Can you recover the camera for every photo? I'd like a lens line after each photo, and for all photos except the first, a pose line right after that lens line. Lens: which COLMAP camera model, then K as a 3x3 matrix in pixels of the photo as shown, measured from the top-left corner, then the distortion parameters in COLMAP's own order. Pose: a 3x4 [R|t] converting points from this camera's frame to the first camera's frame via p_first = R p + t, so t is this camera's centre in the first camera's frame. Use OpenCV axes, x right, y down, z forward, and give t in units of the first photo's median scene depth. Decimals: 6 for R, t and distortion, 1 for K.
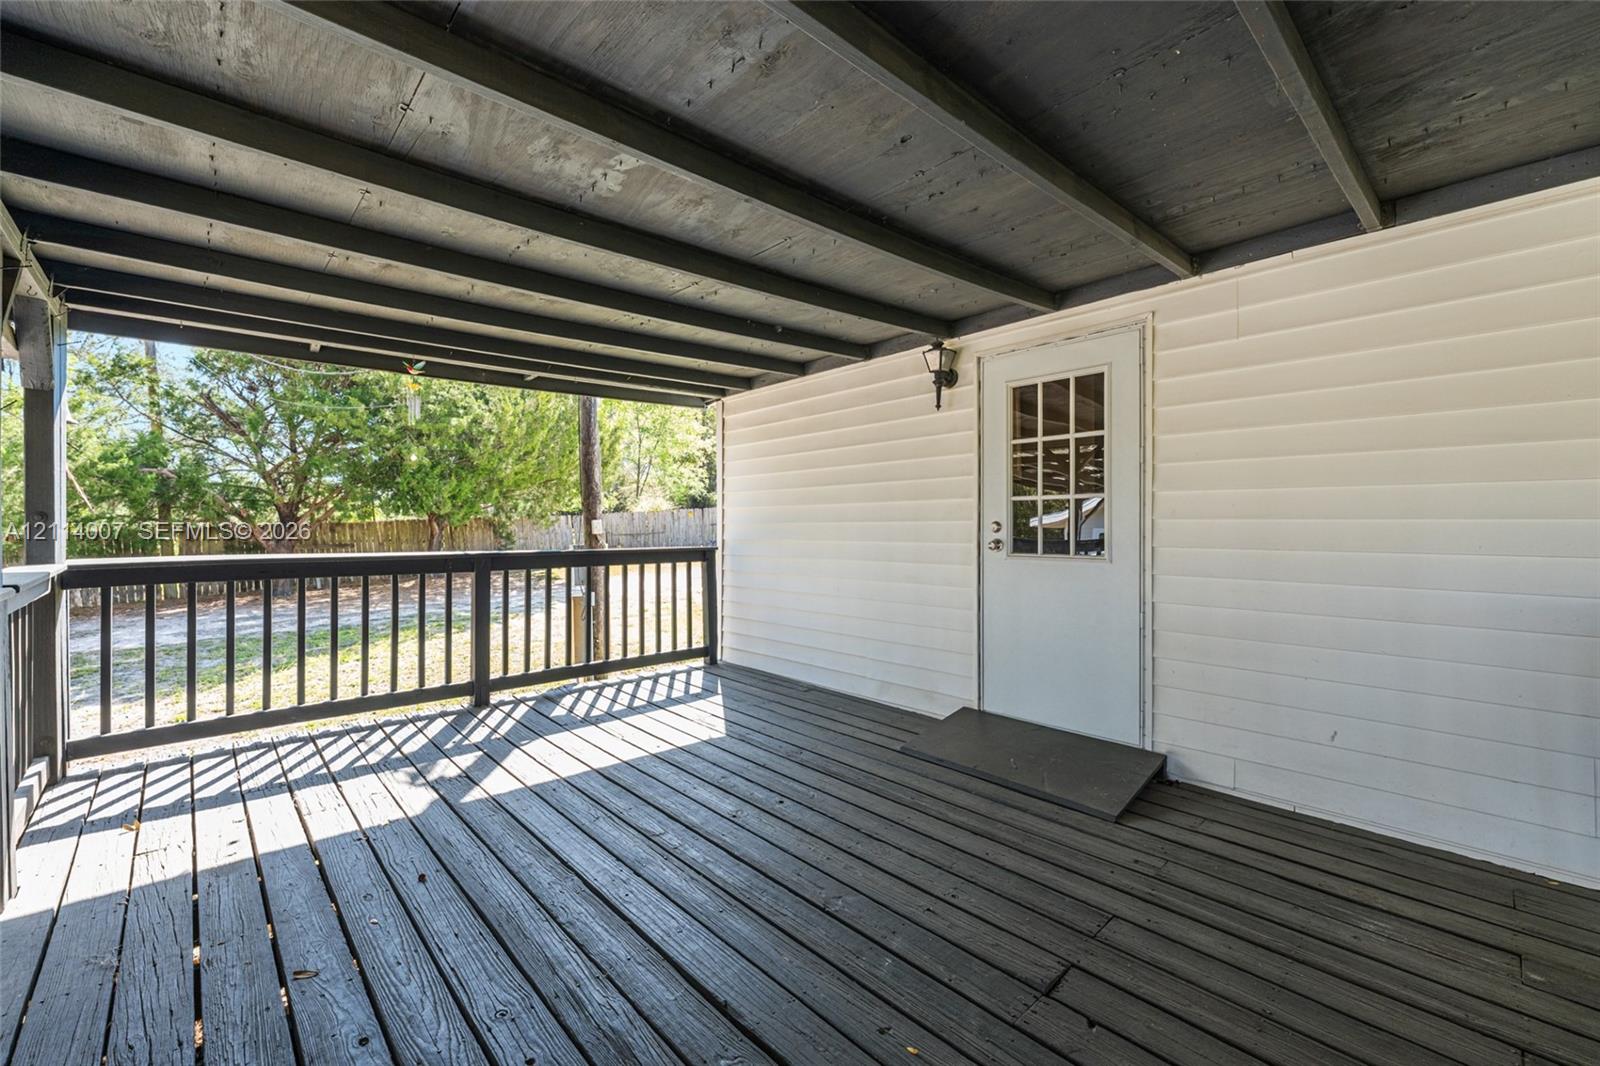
lens RADIAL K [[643.9, 0, 800.0], [0, 643.9, 533.0], [0, 0, 1]] dist [-0.002281, -0.000154]
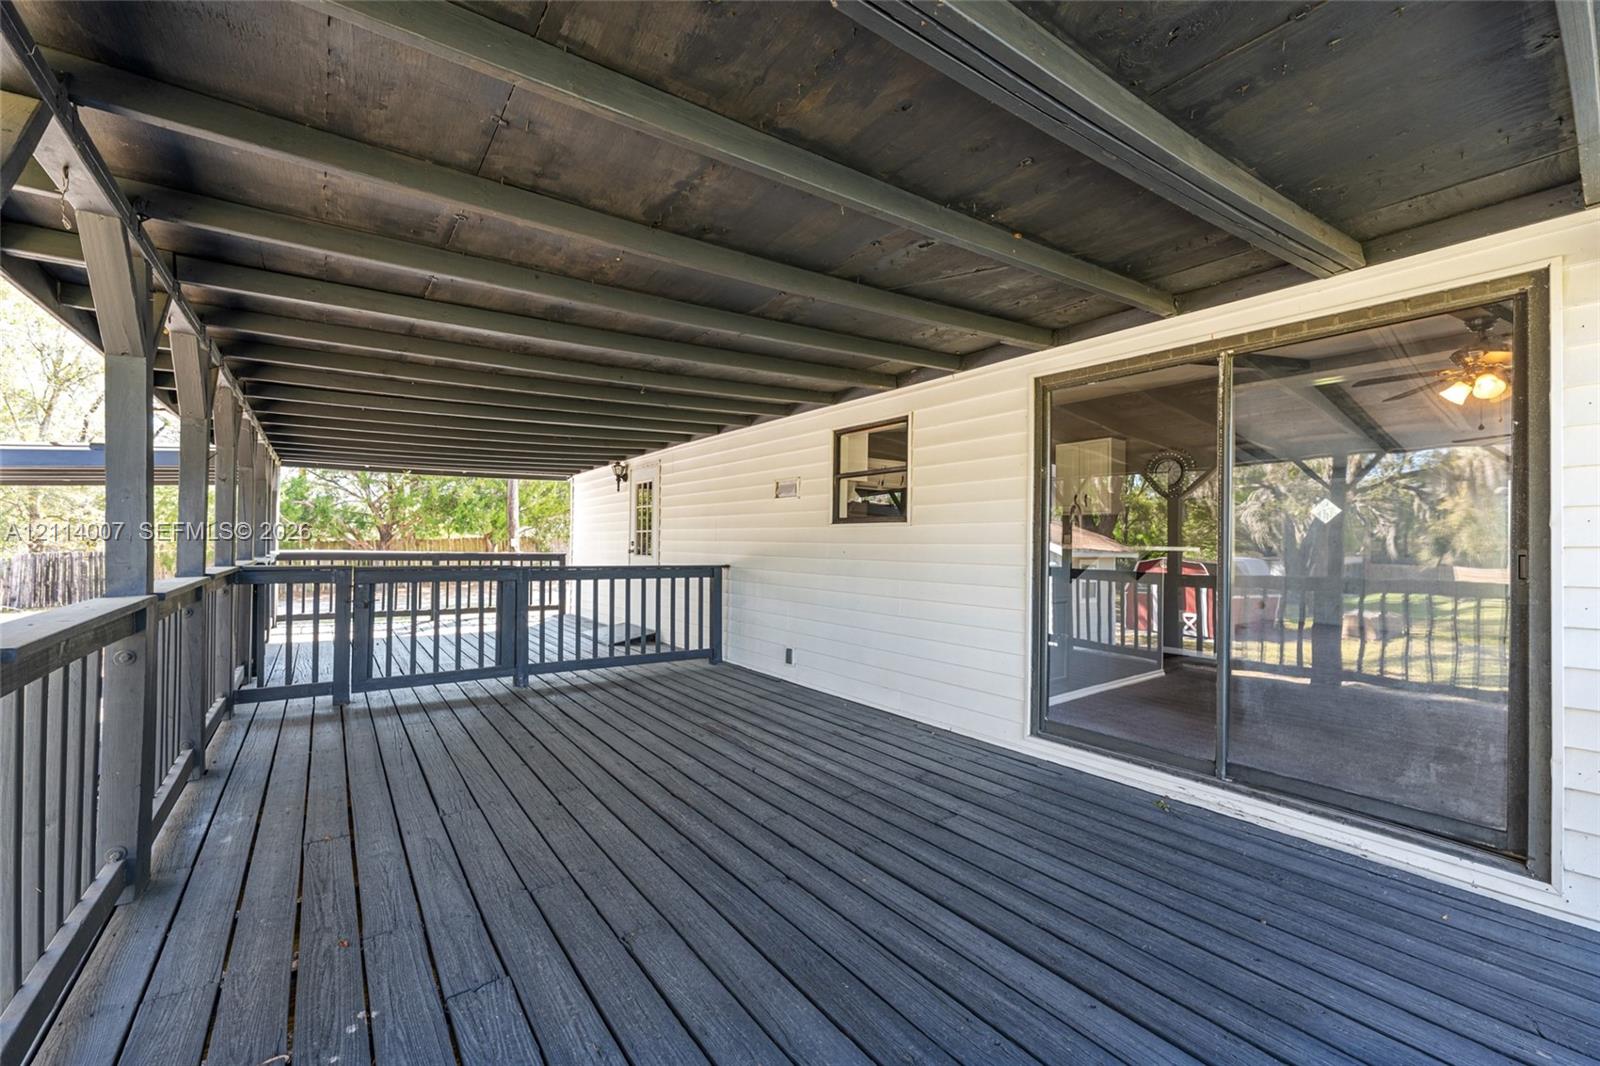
lens RADIAL K [[673.3, 0, 807.9], [0, 673.3, 538.5], [0, 0, 1]] dist [0.003935, 0.000294]
pose [[0.990516, 0.011980, -0.136873, 0.326061], [-0.015487, 0.999578, -0.024579, 0.005434], [0.136520, 0.026466, 0.990284, -0.336799]]
